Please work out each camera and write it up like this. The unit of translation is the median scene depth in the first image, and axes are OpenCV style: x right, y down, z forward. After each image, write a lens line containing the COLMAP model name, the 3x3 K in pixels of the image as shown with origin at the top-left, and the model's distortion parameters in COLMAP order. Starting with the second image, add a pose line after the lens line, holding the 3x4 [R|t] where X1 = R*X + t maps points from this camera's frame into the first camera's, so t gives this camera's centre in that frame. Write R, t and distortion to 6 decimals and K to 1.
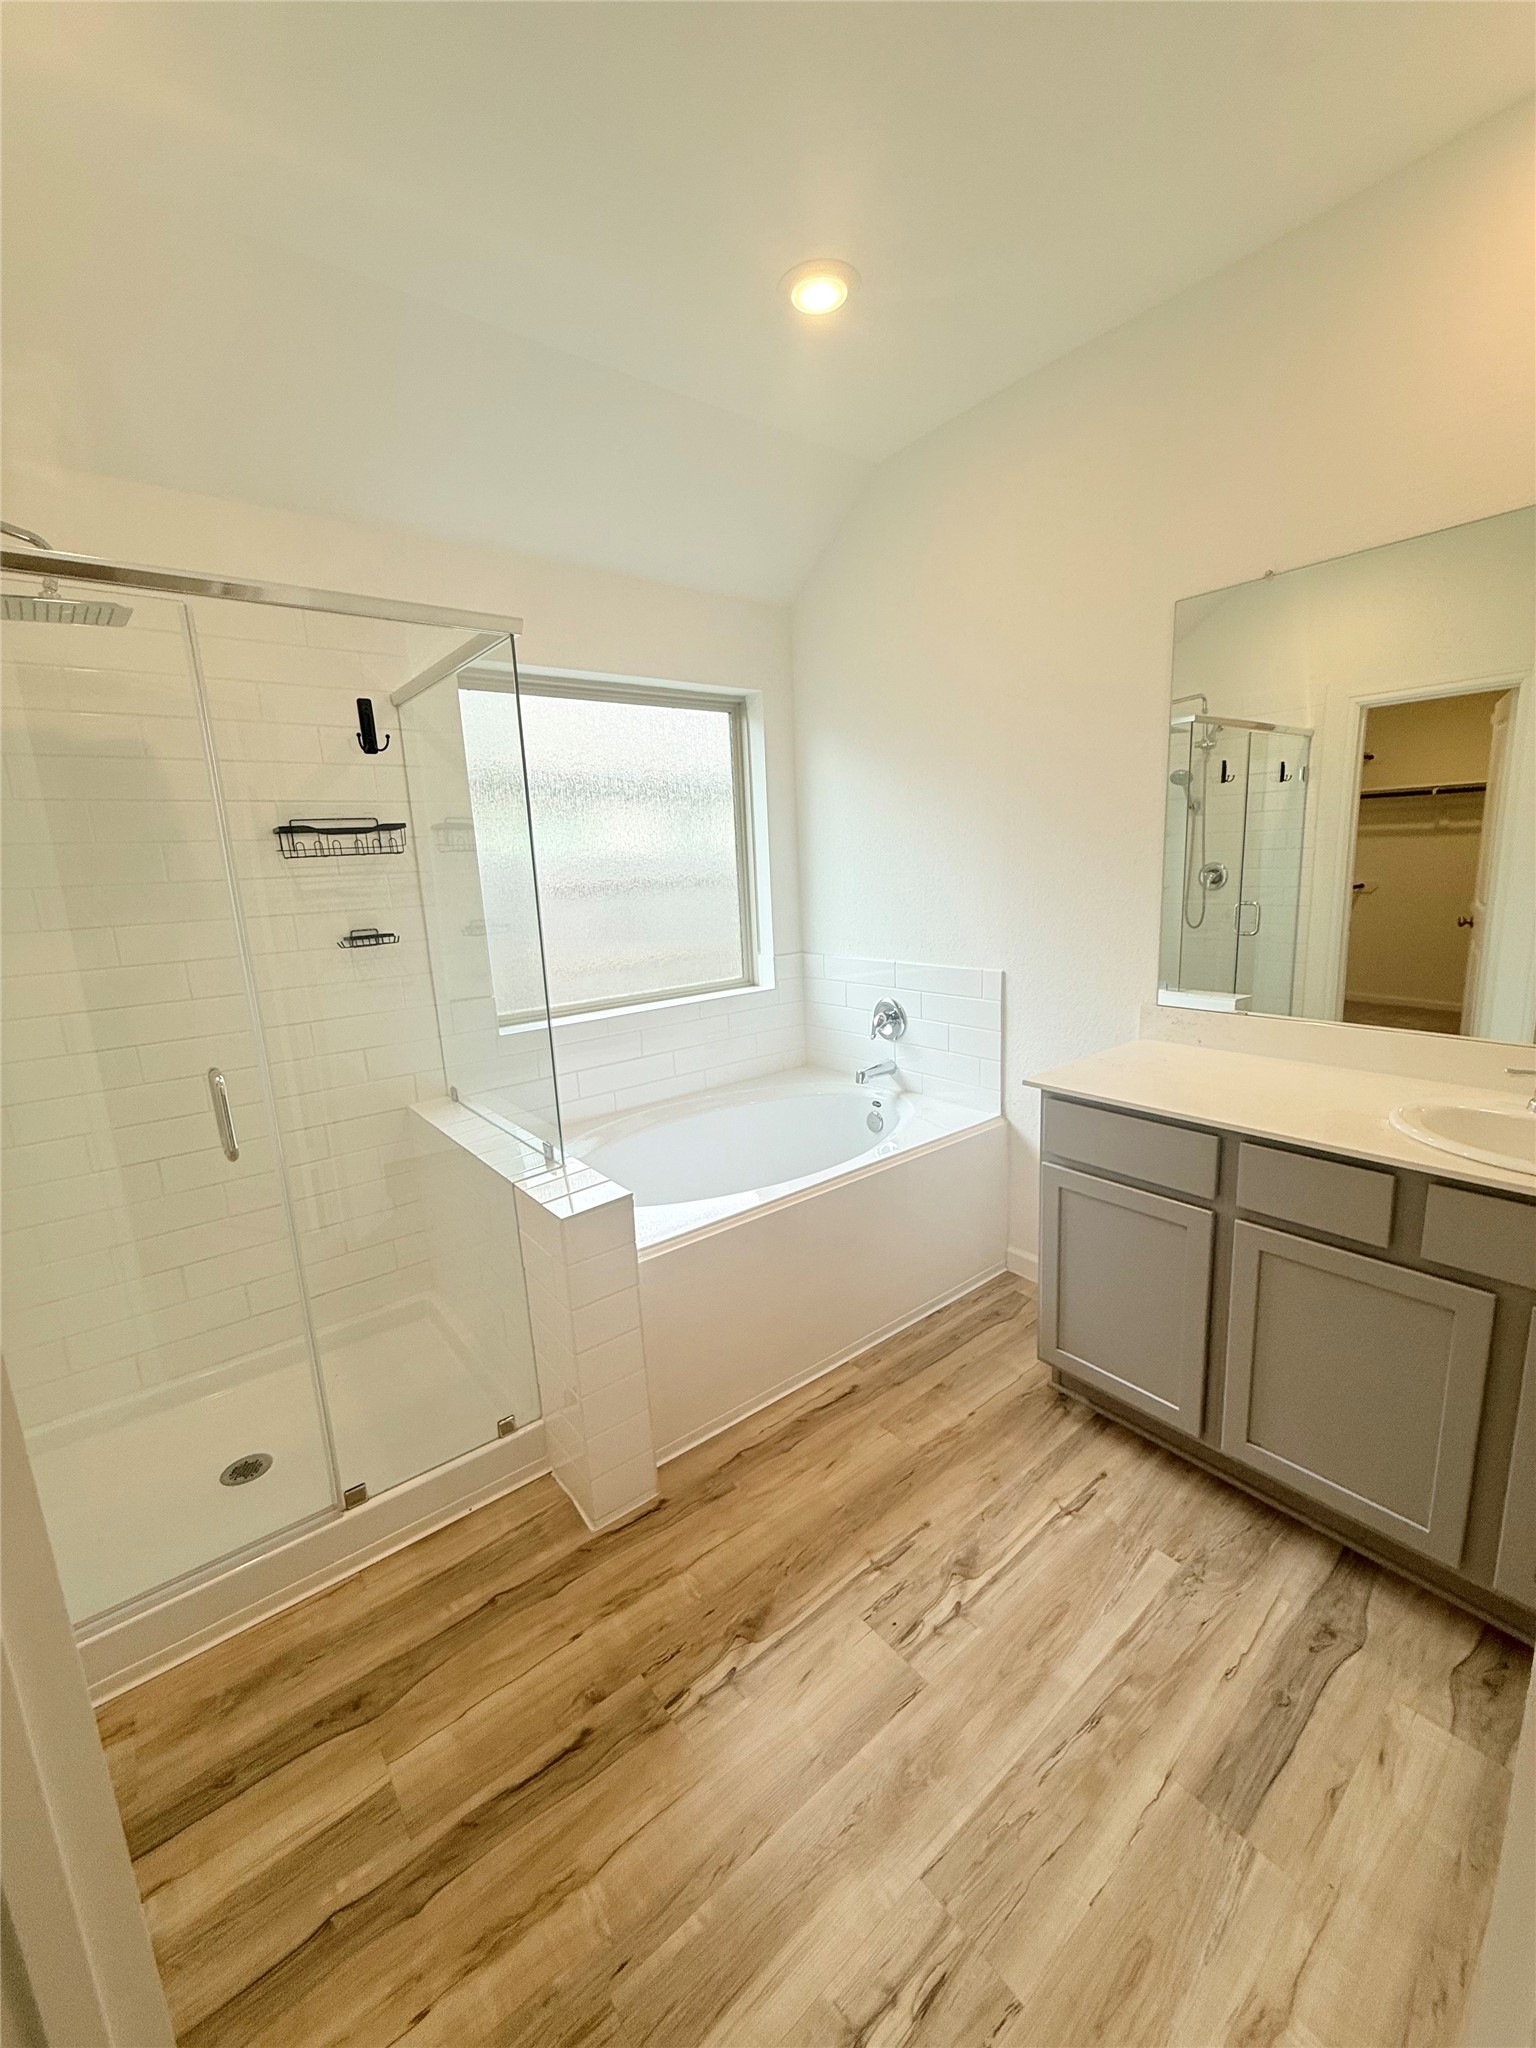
lens RADIAL K [[820.2, 0, 768.9], [0, 820.2, 1019.0], [0, 0, 1]] dist [0.000351, 0.000094]
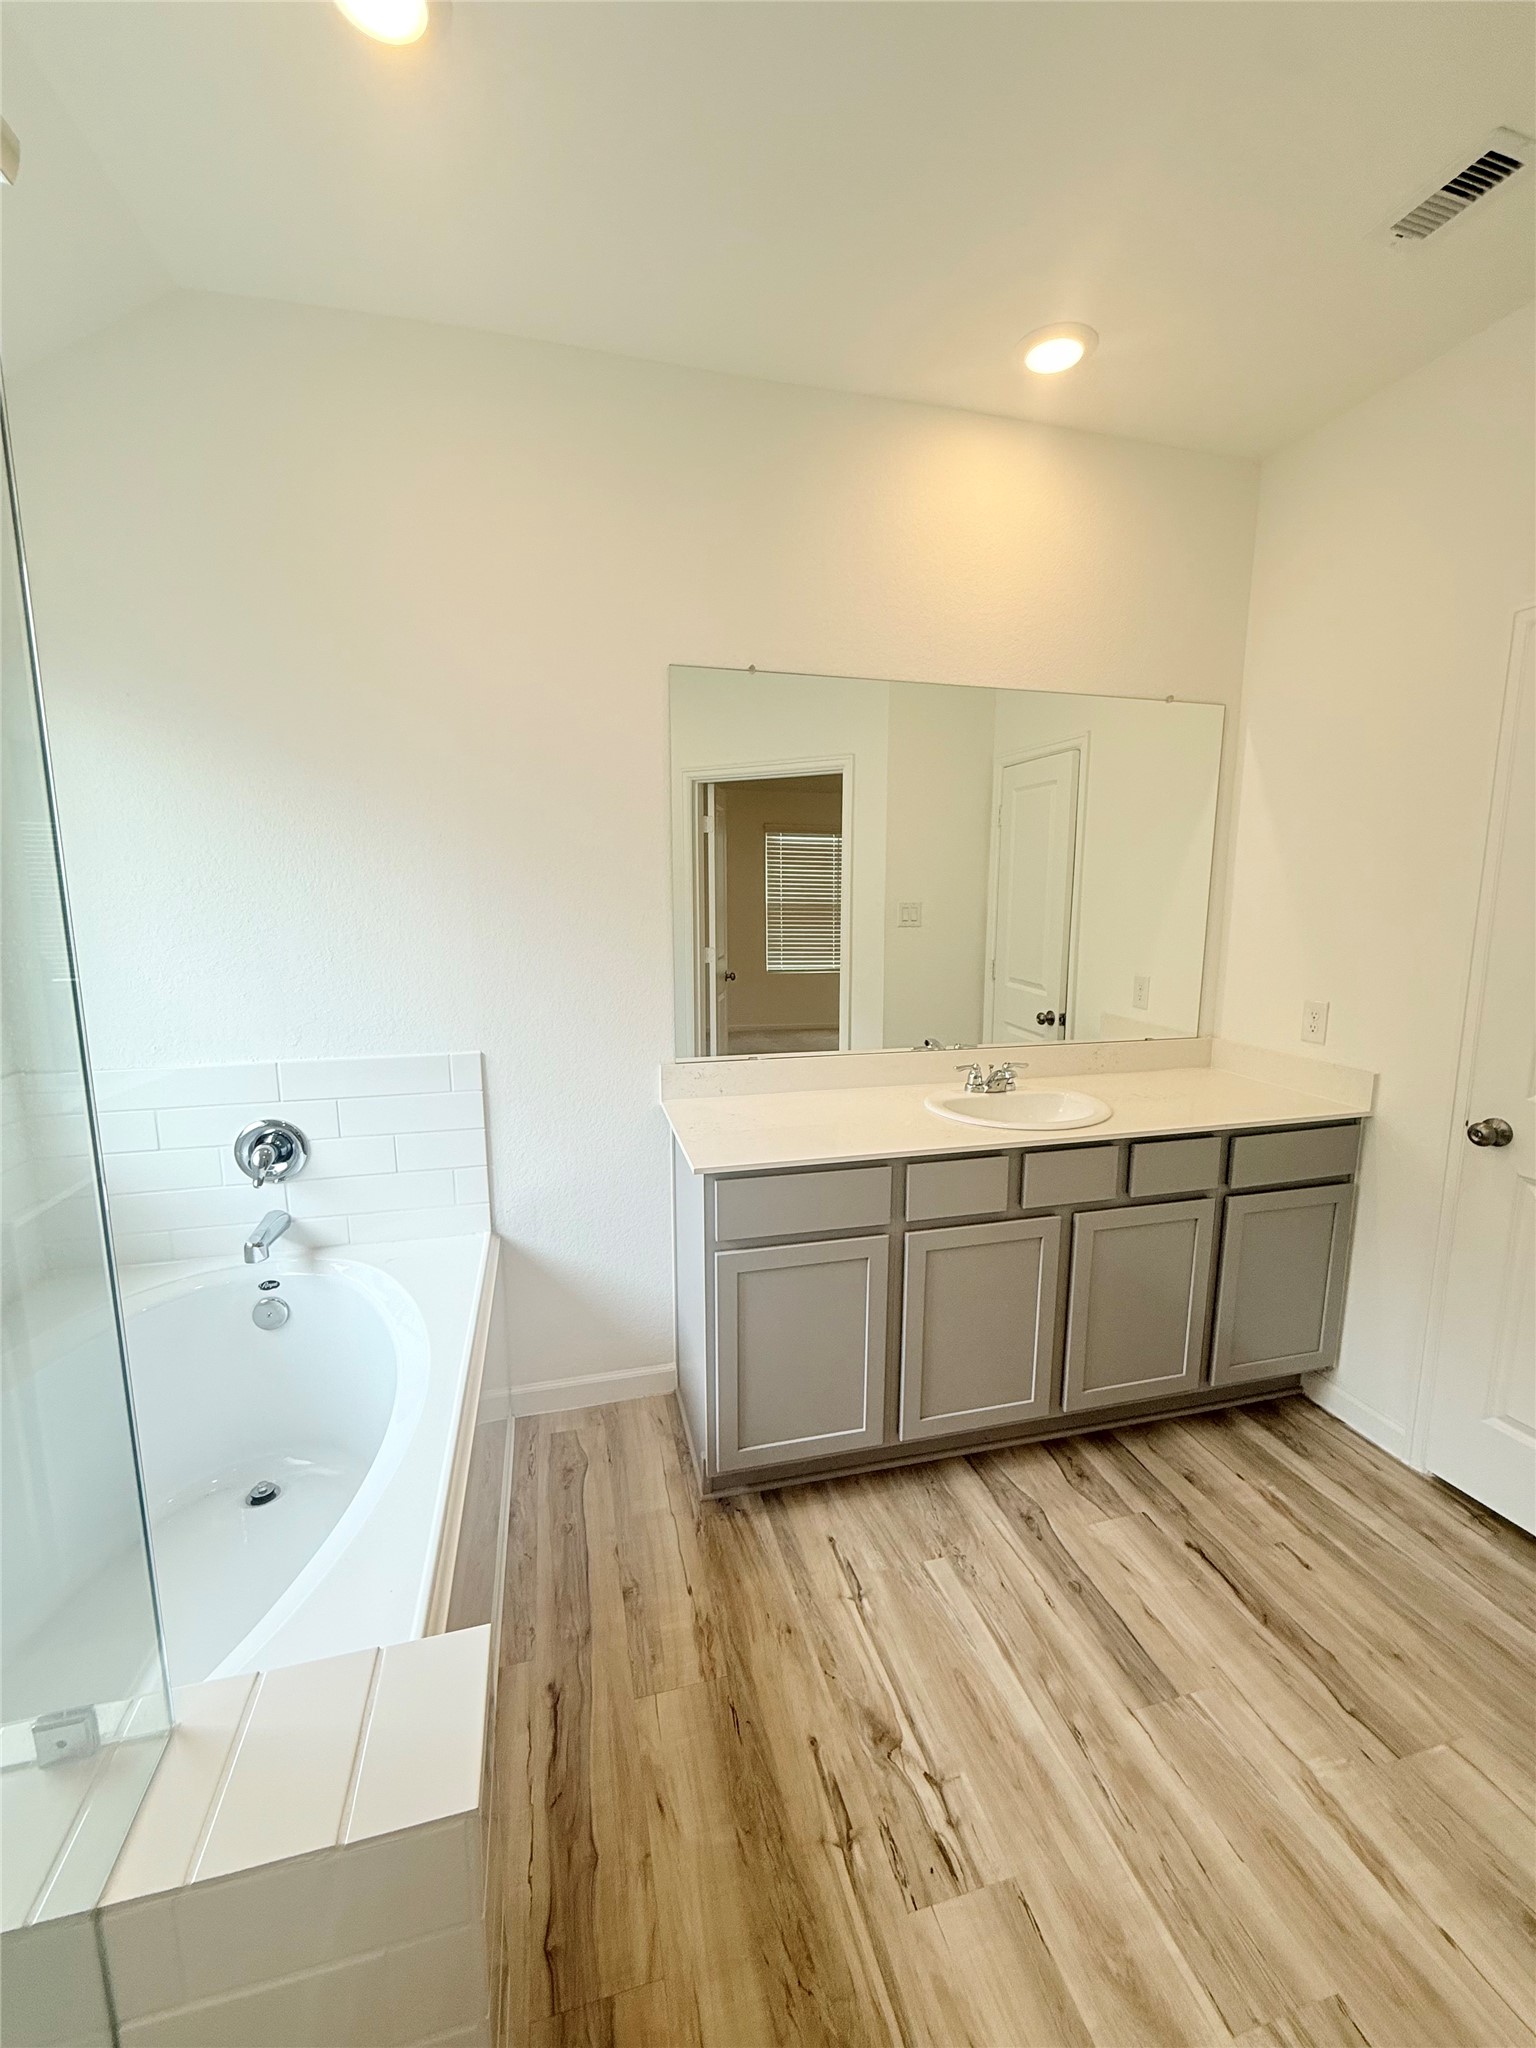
lens RADIAL K [[820.2, 0, 768.9], [0, 820.2, 1019.0], [0, 0, 1]] dist [0.000351, 0.000094]
pose [[0.401879, -0.096102, 0.910636, -0.512367], [0.156484, 0.987056, 0.035108, -0.118185], [-0.902223, 0.128390, 0.411716, 0.657635]]
